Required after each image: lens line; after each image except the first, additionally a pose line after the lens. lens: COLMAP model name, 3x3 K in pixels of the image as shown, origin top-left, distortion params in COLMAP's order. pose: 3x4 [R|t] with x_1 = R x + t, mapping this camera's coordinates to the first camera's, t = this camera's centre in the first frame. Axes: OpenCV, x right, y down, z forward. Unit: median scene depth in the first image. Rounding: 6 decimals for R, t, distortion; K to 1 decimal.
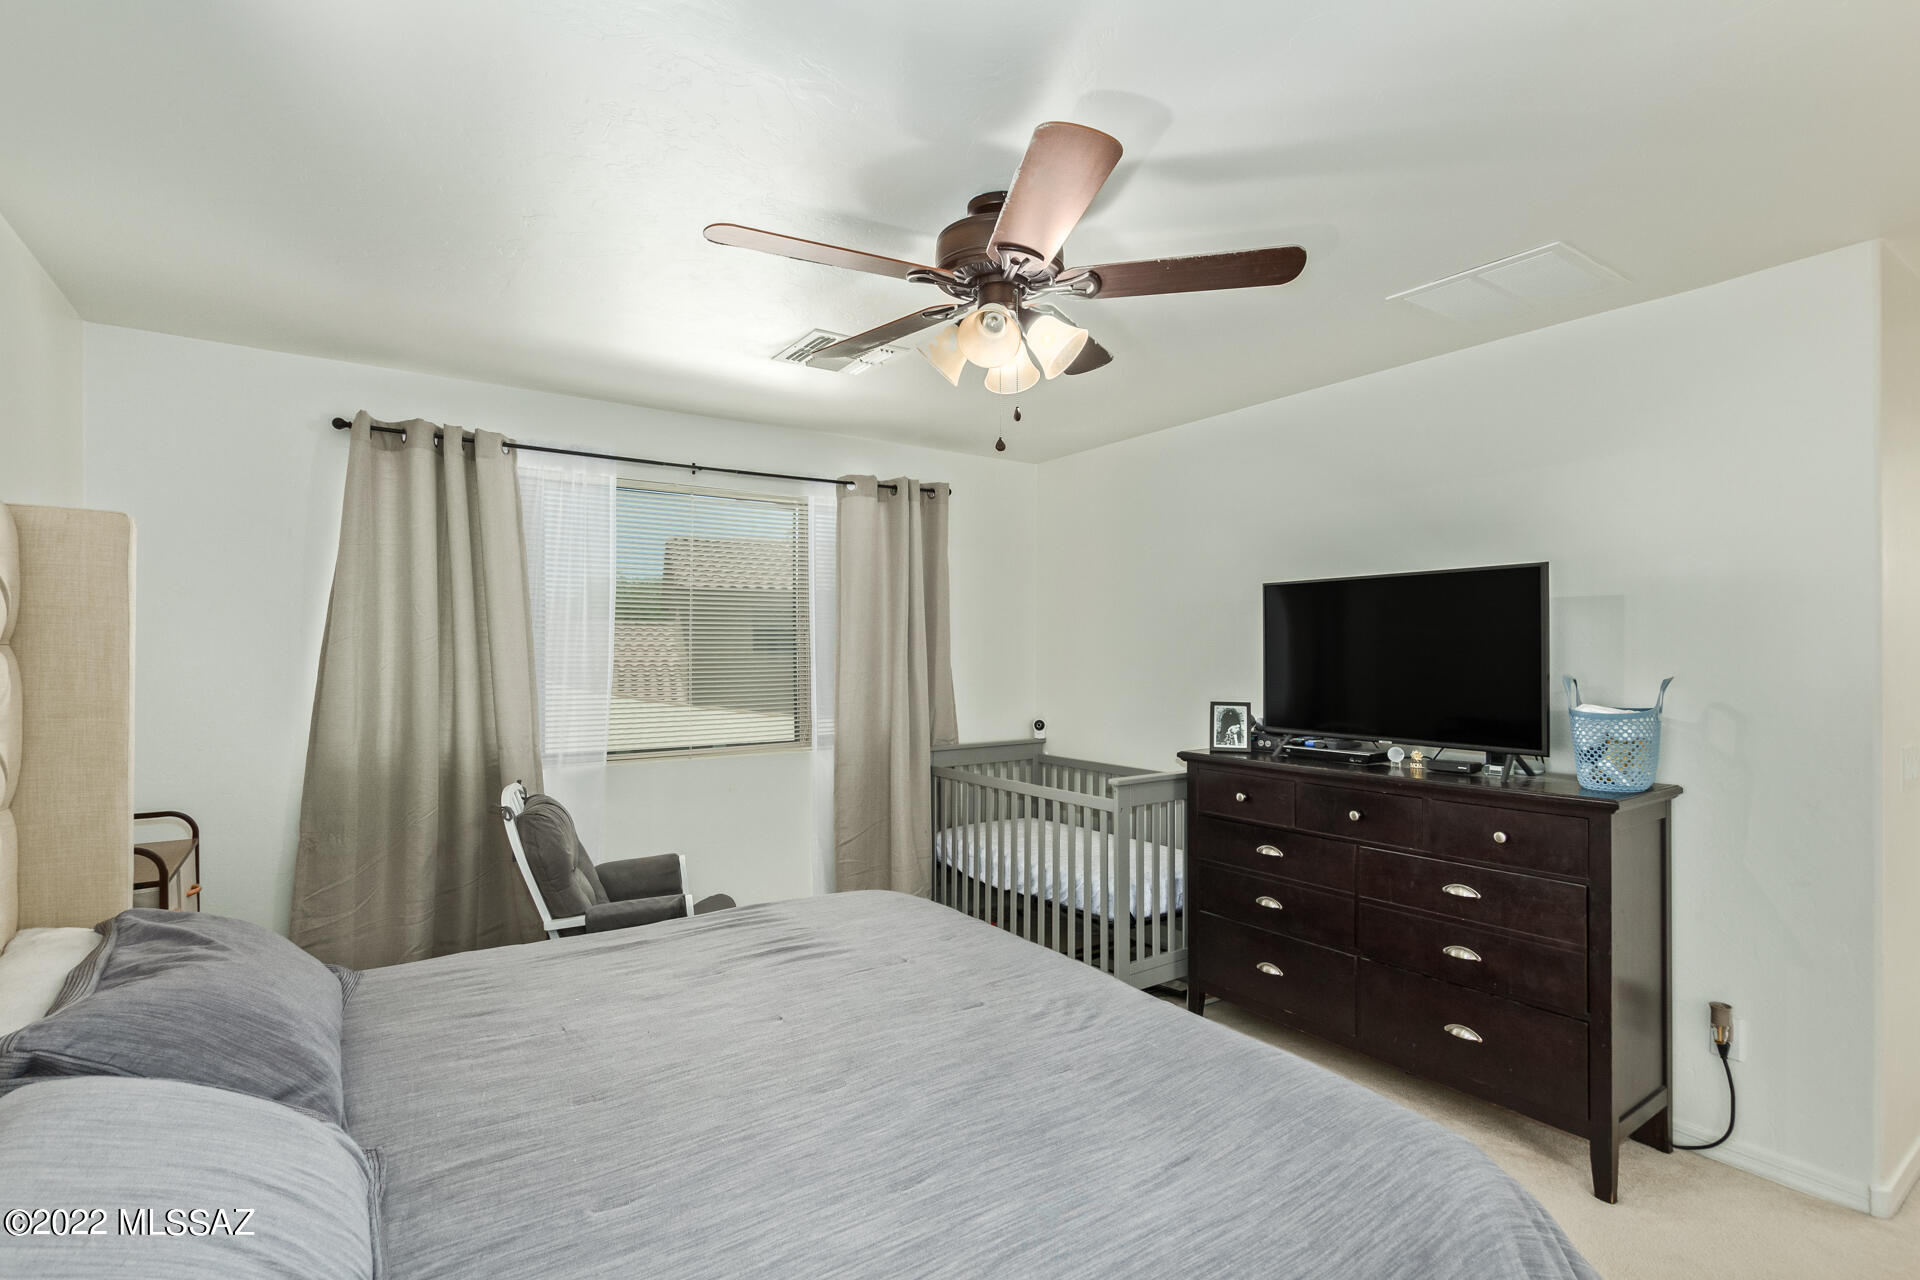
lens RADIAL K [[901.6, 0, 946.8], [0, 901.6, 648.1], [0, 0, 1]] dist [0.000809, 0.000205]
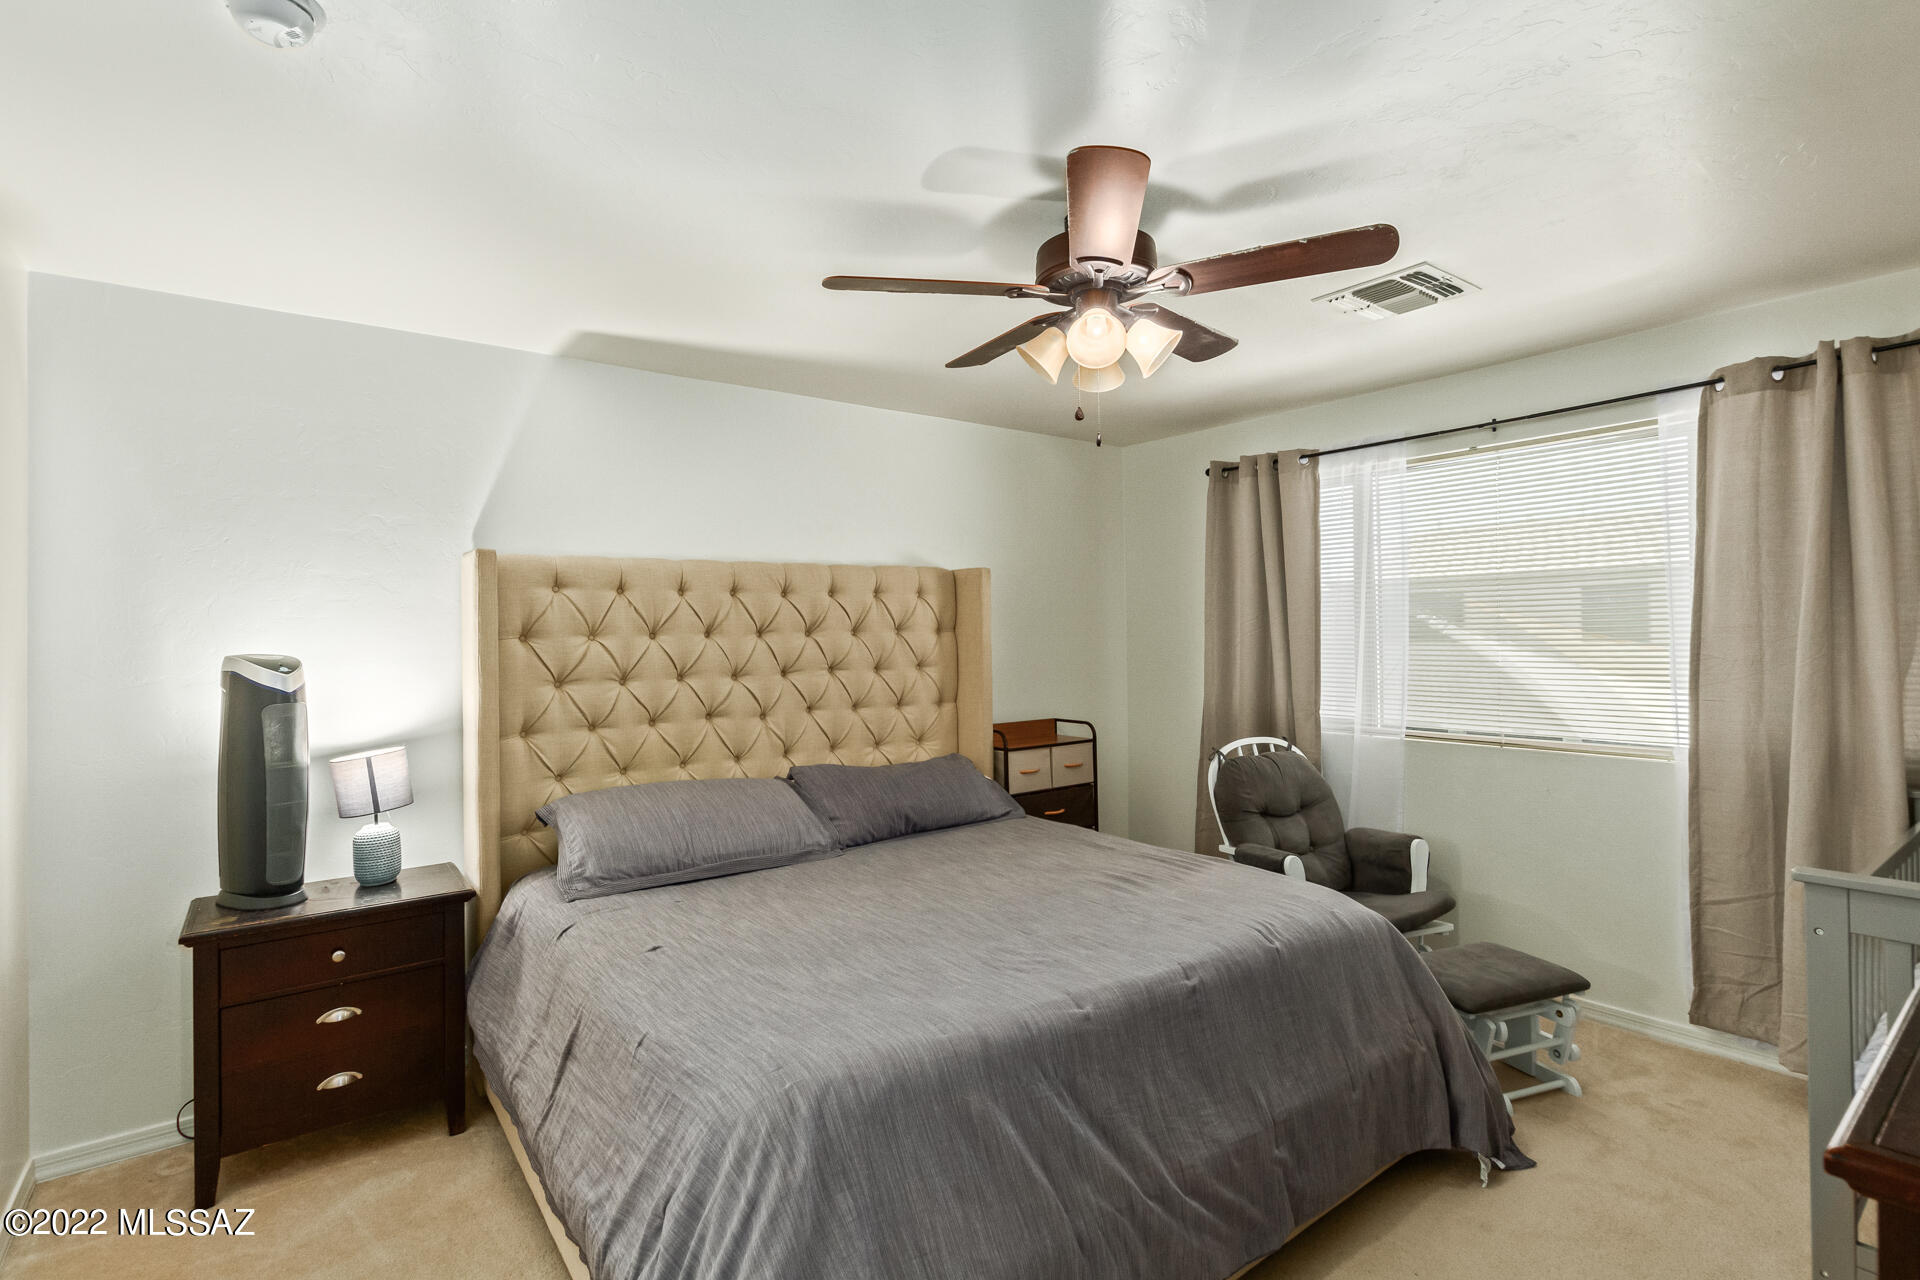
lens RADIAL K [[901.6, 0, 948.4], [0, 901.6, 634.4], [0, 0, 1]] dist [0.000809, 0.000205]
pose [[0.058627, -0.001352, -0.998279, 0.696398], [0.009484, 0.999955, -0.000797, 0.004995], [0.998235, -0.009421, 0.058637, 0.485253]]
